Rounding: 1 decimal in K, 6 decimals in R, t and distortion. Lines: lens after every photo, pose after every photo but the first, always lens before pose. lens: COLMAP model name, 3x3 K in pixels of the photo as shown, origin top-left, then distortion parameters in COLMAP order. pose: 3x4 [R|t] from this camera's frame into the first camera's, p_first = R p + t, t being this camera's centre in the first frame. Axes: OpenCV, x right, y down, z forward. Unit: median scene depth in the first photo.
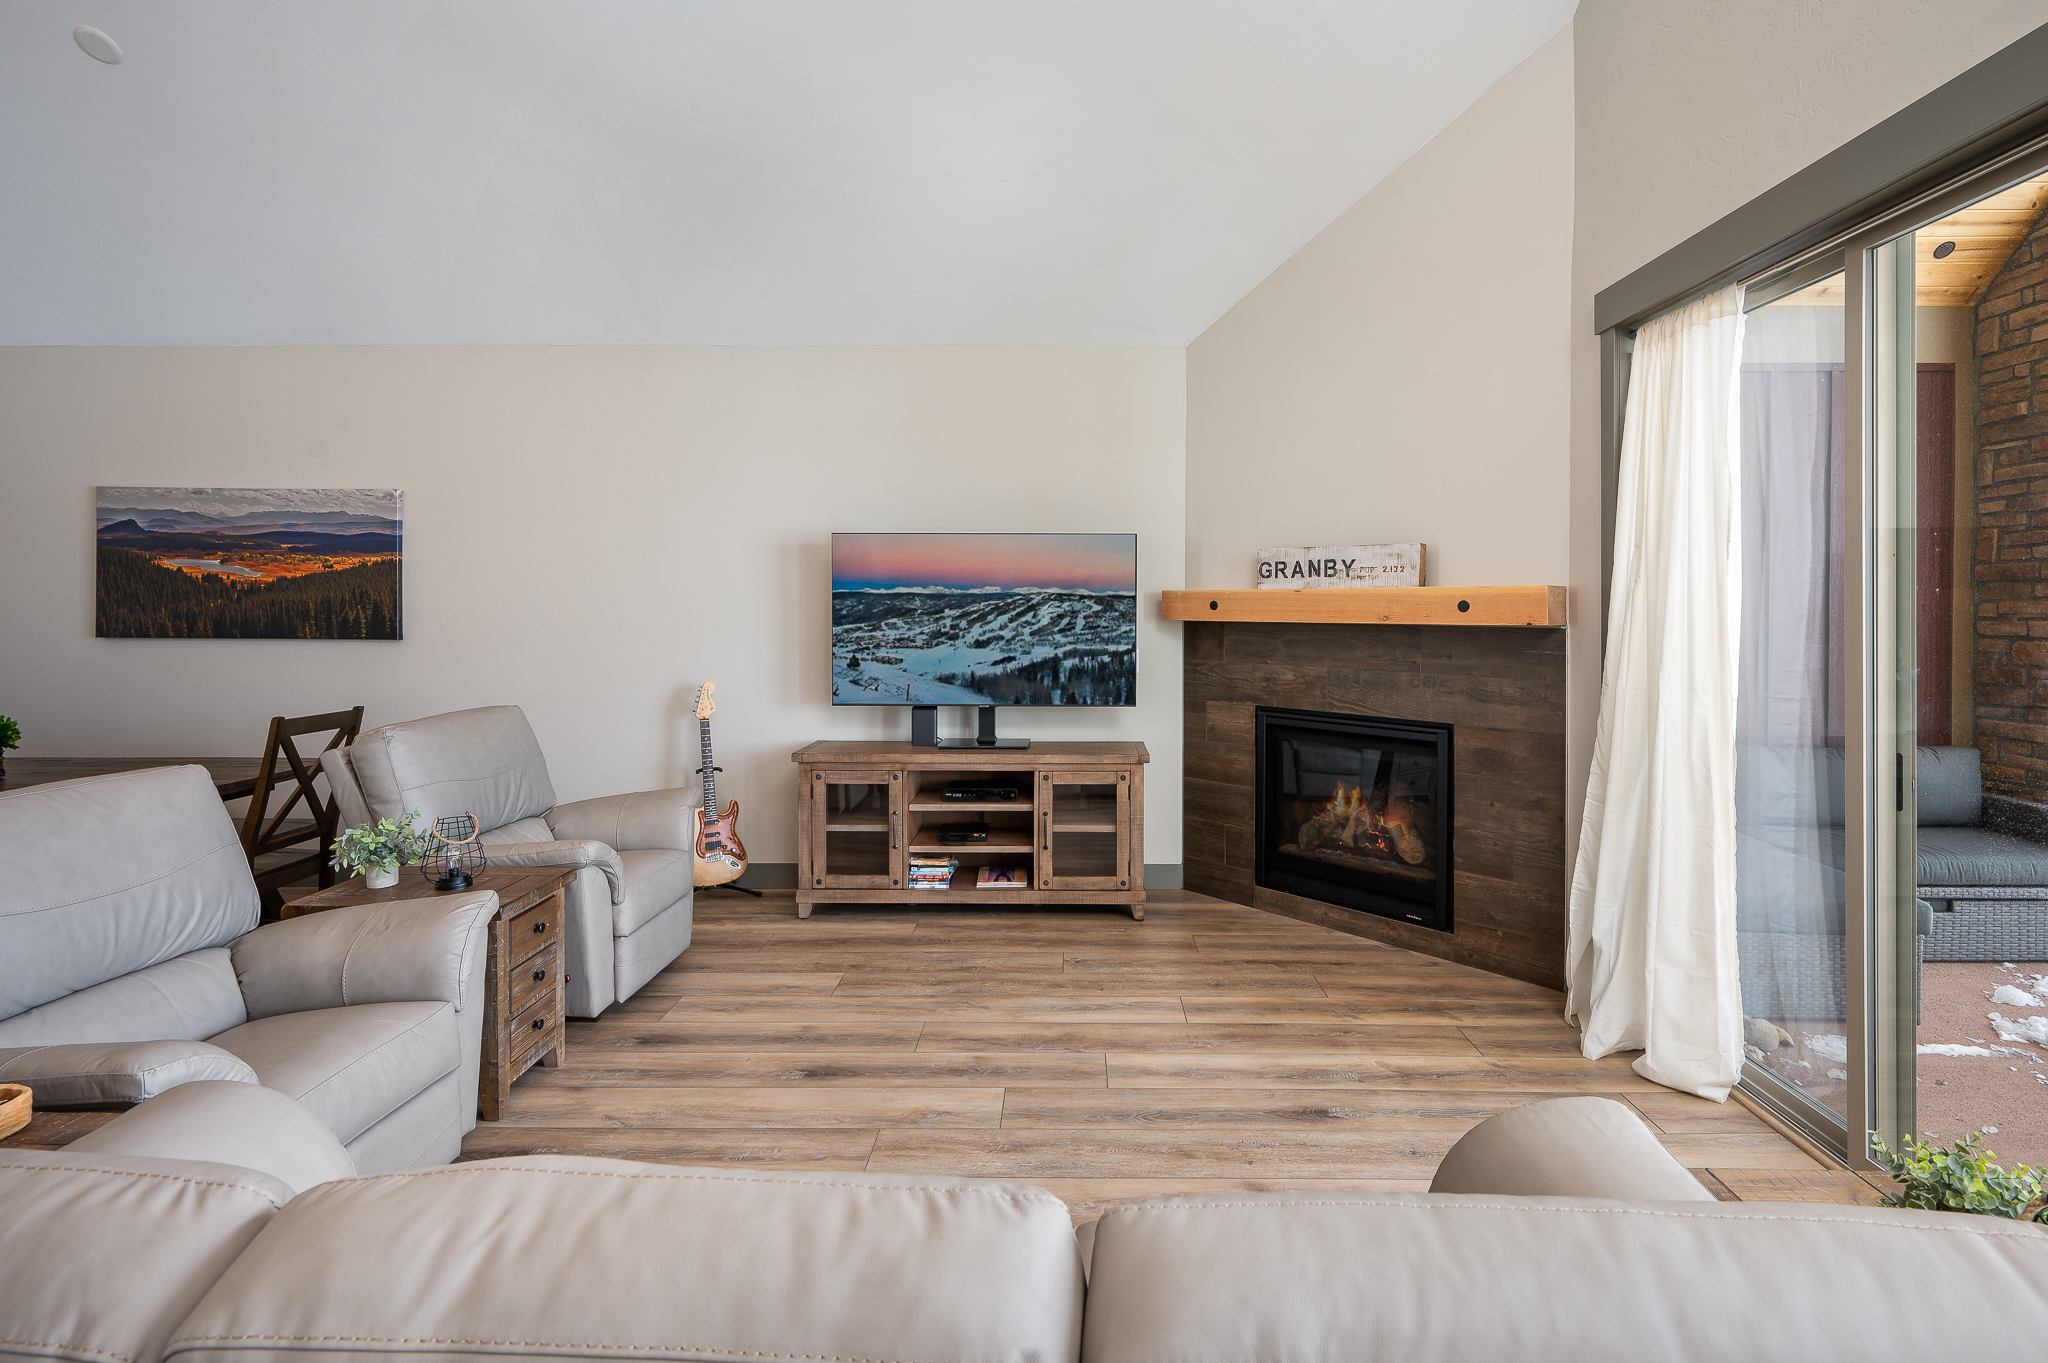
lens RADIAL K [[960.6, 0, 1071.0], [0, 960.6, 615.1], [0, 0, 1]] dist [-0.002426, -0.000353]
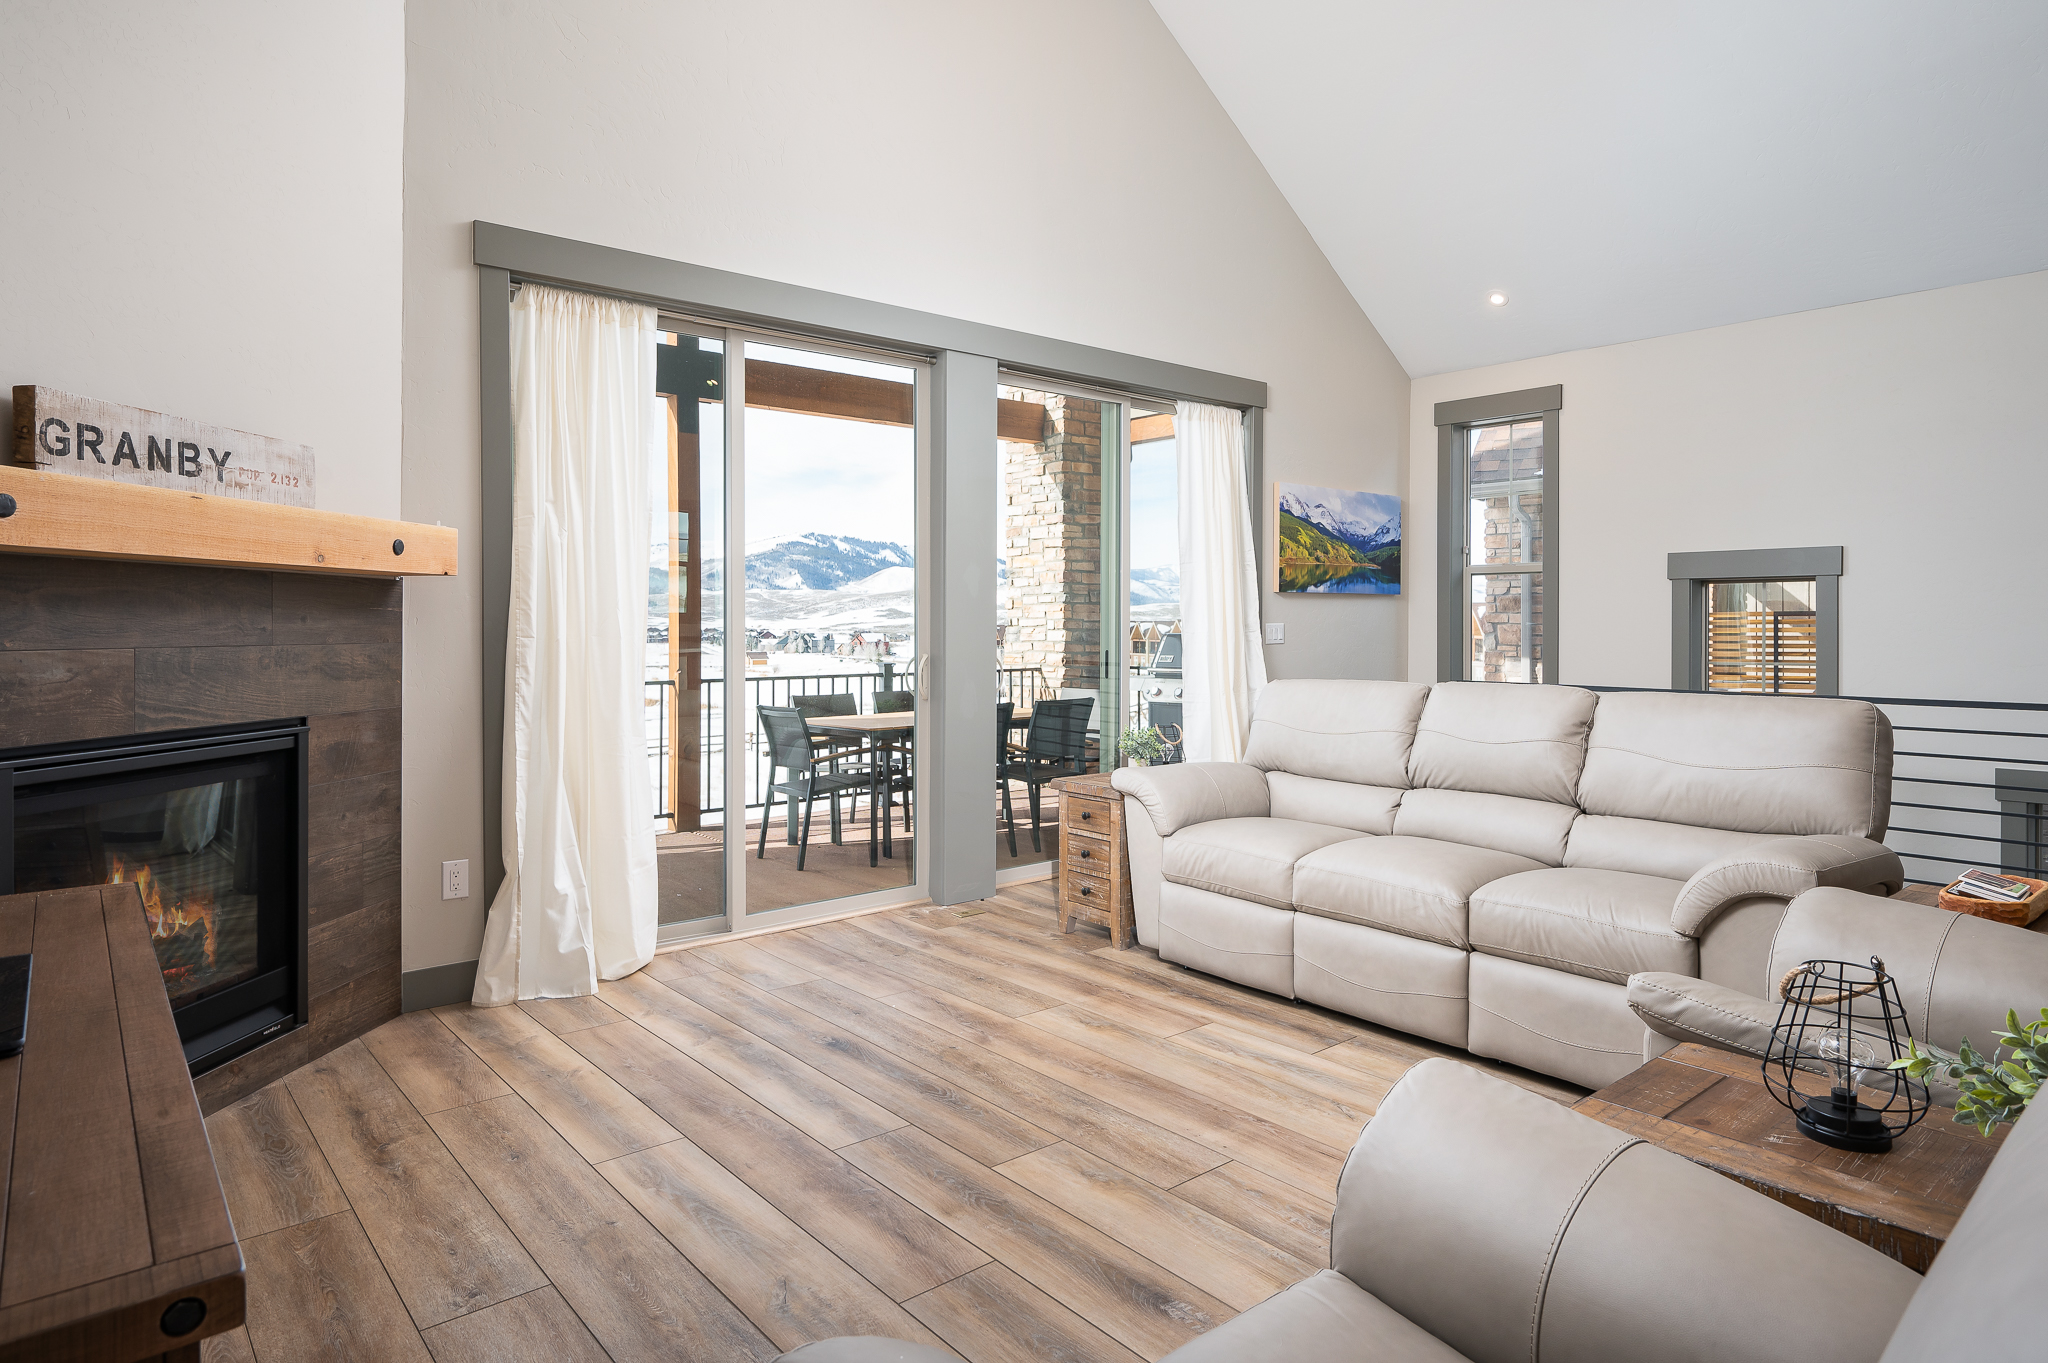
lens RADIAL K [[1172.3, 0, 1039.6], [0, 1172.3, 631.3], [0, 0, 1]] dist [-0.000078, 0.000840]
pose [[-0.646251, -0.007857, 0.763085, -0.531815], [0.006544, 0.999853, 0.015837, 0.039124], [-0.763097, 0.015228, -0.646104, 1.047296]]
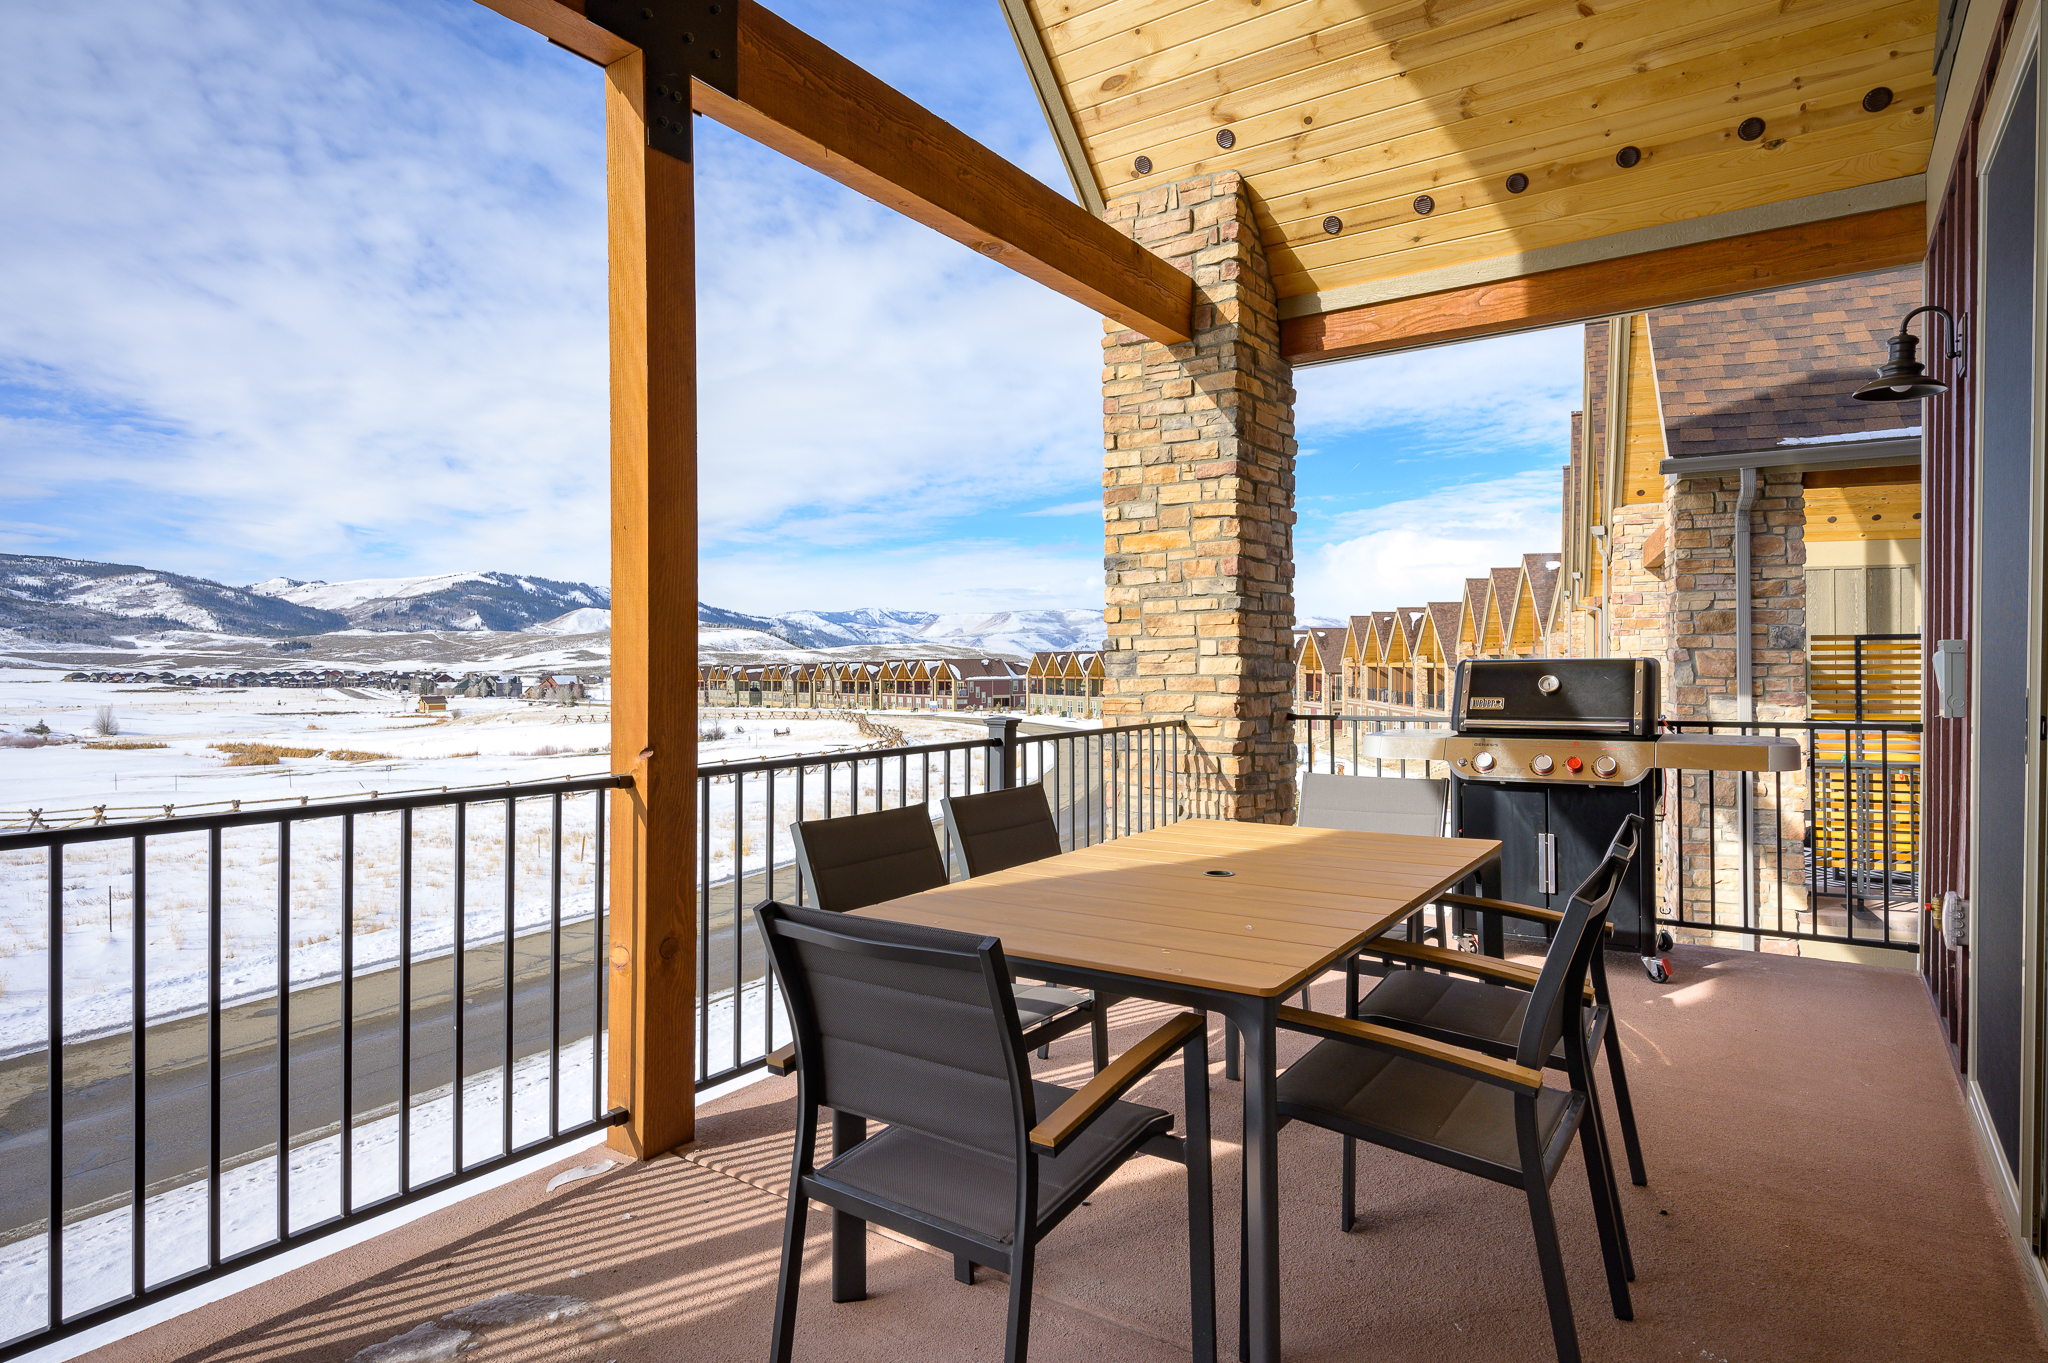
lens RADIAL K [[1115.8, 0, 1035.8], [0, 1115.8, 668.3], [0, 0, 1]] dist [-0.001775, -0.000196]
pose [[-0.820689, -0.001744, 0.571373, 0.577547], [0.007987, 0.999863, 0.014525, 0.064908], [-0.571320, 0.016484, -0.820562, 0.739253]]
